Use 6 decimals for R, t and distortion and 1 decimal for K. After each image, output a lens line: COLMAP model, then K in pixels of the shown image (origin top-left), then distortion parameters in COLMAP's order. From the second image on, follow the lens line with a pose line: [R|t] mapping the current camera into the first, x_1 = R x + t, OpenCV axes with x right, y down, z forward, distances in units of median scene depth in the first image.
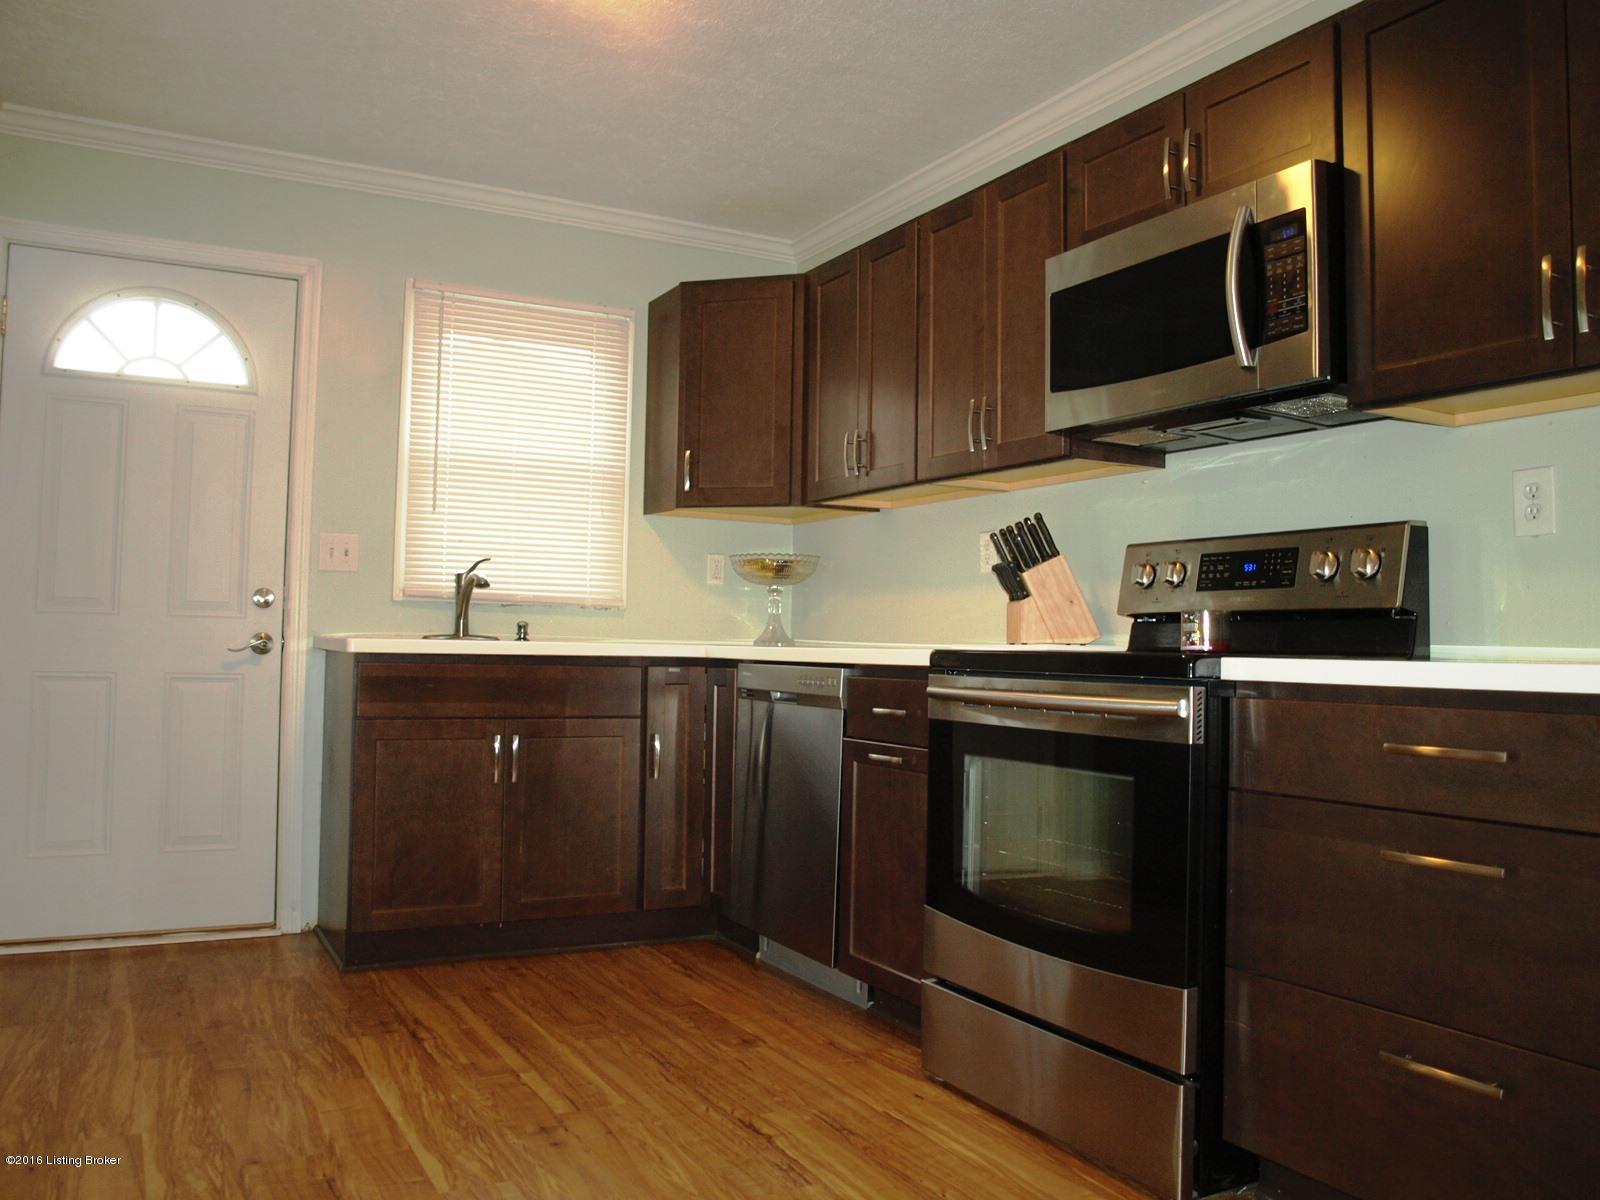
lens RADIAL K [[1269.3, 0, 788.3], [0, 1269.3, 590.2], [0, 0, 1]] dist [-0.106329, 0.066834]
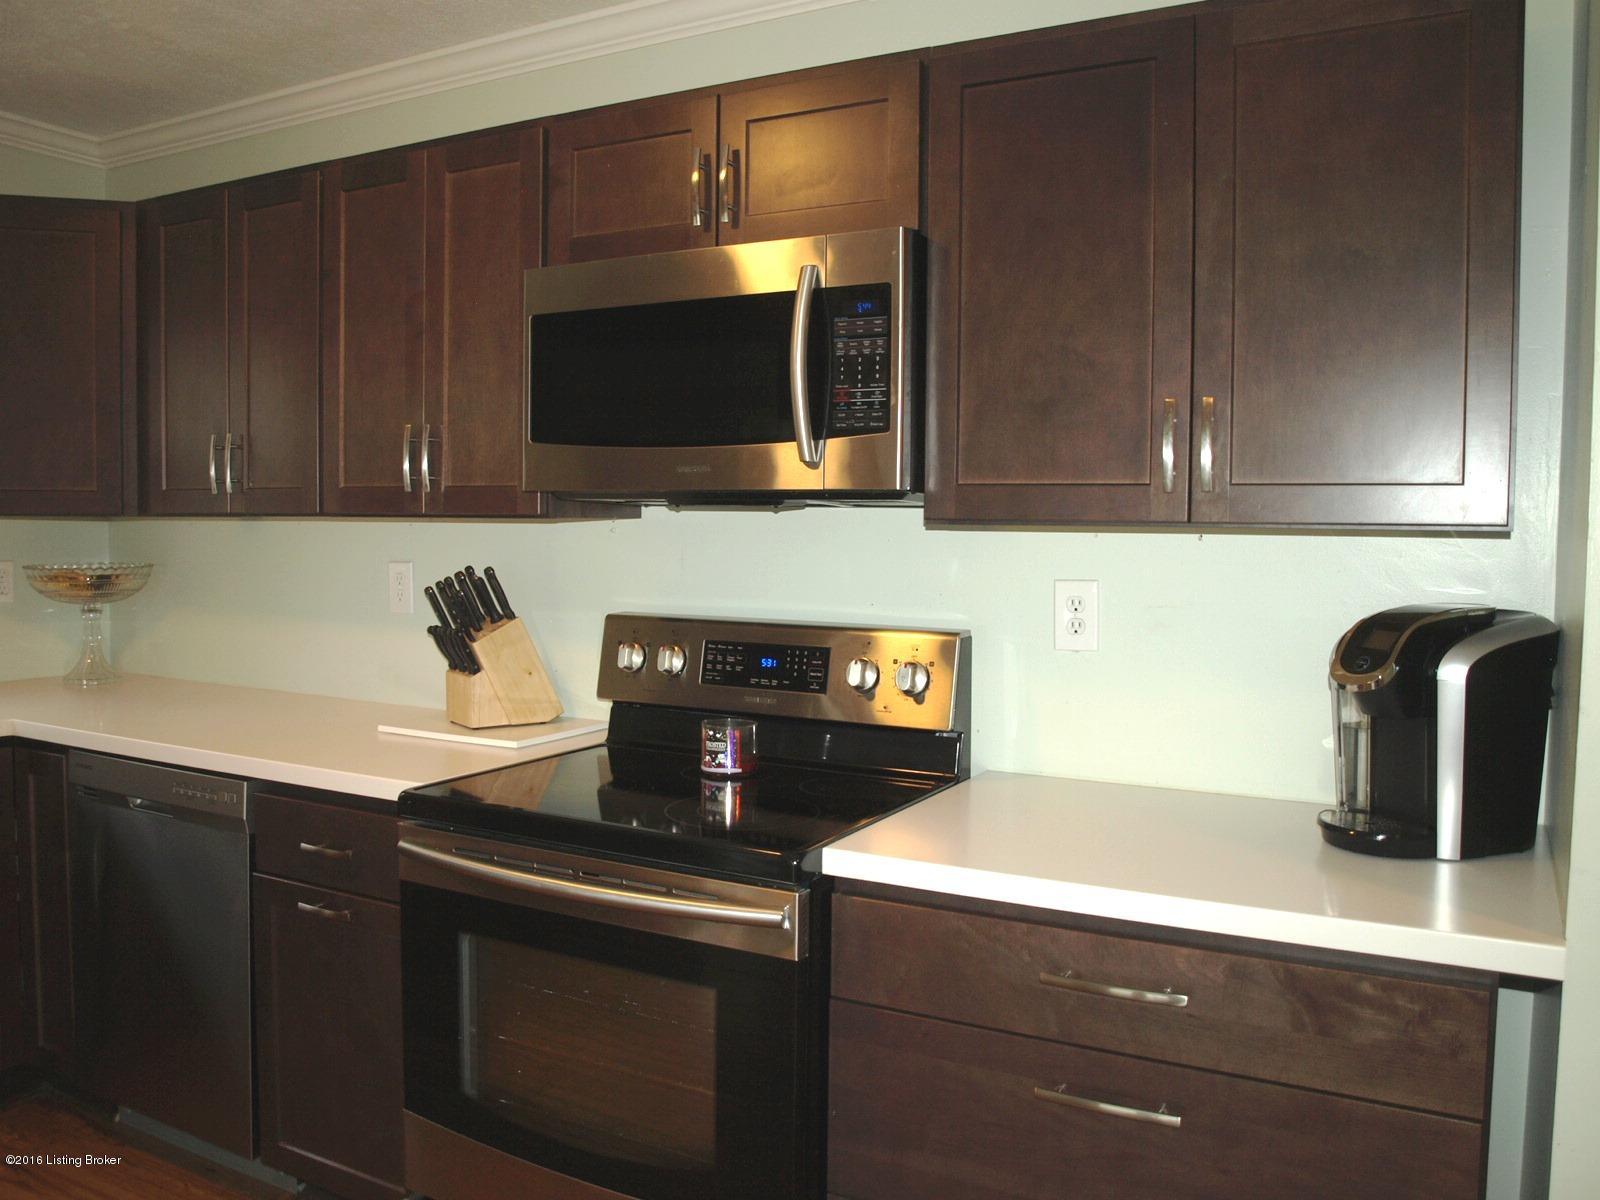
lens RADIAL K [[1269.3, 0, 788.3], [0, 1269.3, 590.2], [0, 0, 1]] dist [-0.106329, 0.066834]
pose [[0.843147, -0.039792, 0.536208, -0.083366], [-0.016946, 0.994796, 0.100469, -0.141906], [-0.537416, -0.093797, 0.838085, 0.227943]]
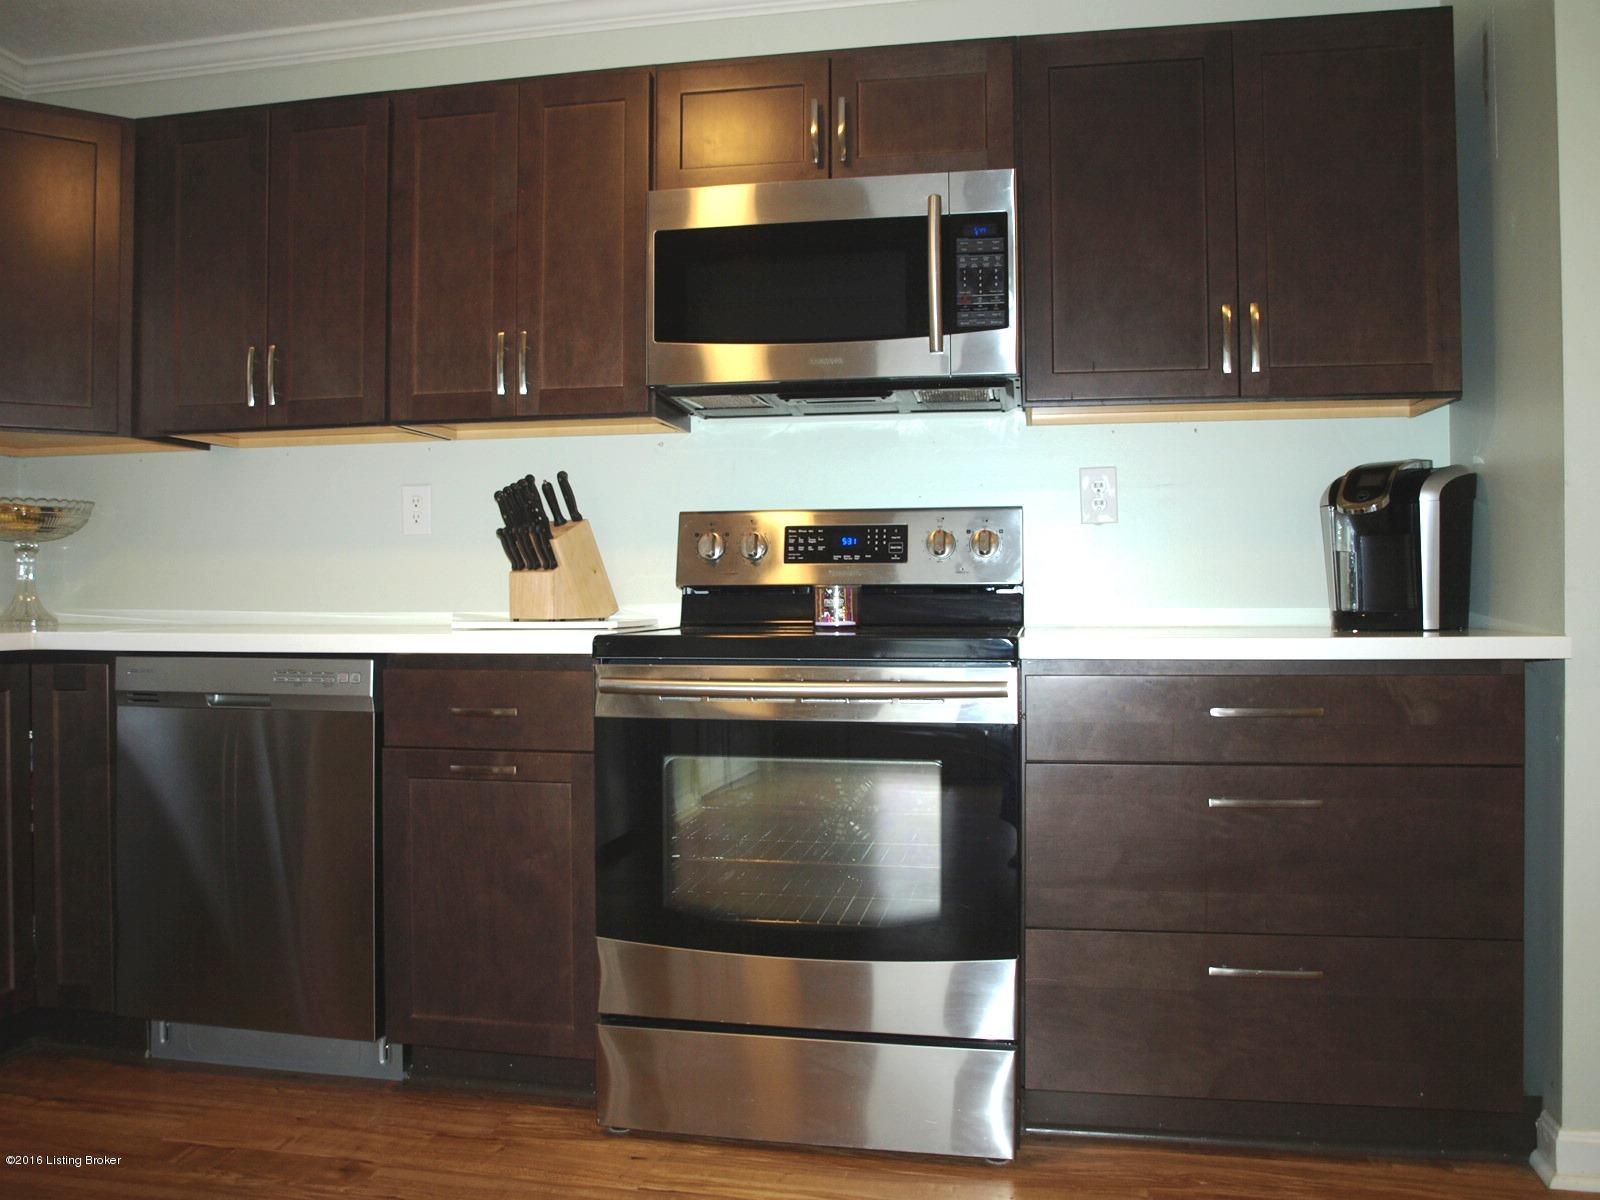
lens RADIAL K [[1269.3, 0, 788.3], [0, 1269.3, 590.2], [0, 0, 1]] dist [-0.106329, 0.066834]
pose [[0.637877, -0.019612, 0.769888, -0.413689], [-0.017761, 0.999035, 0.040165, -0.017459], [-0.769933, -0.039294, 0.636914, 0.337700]]
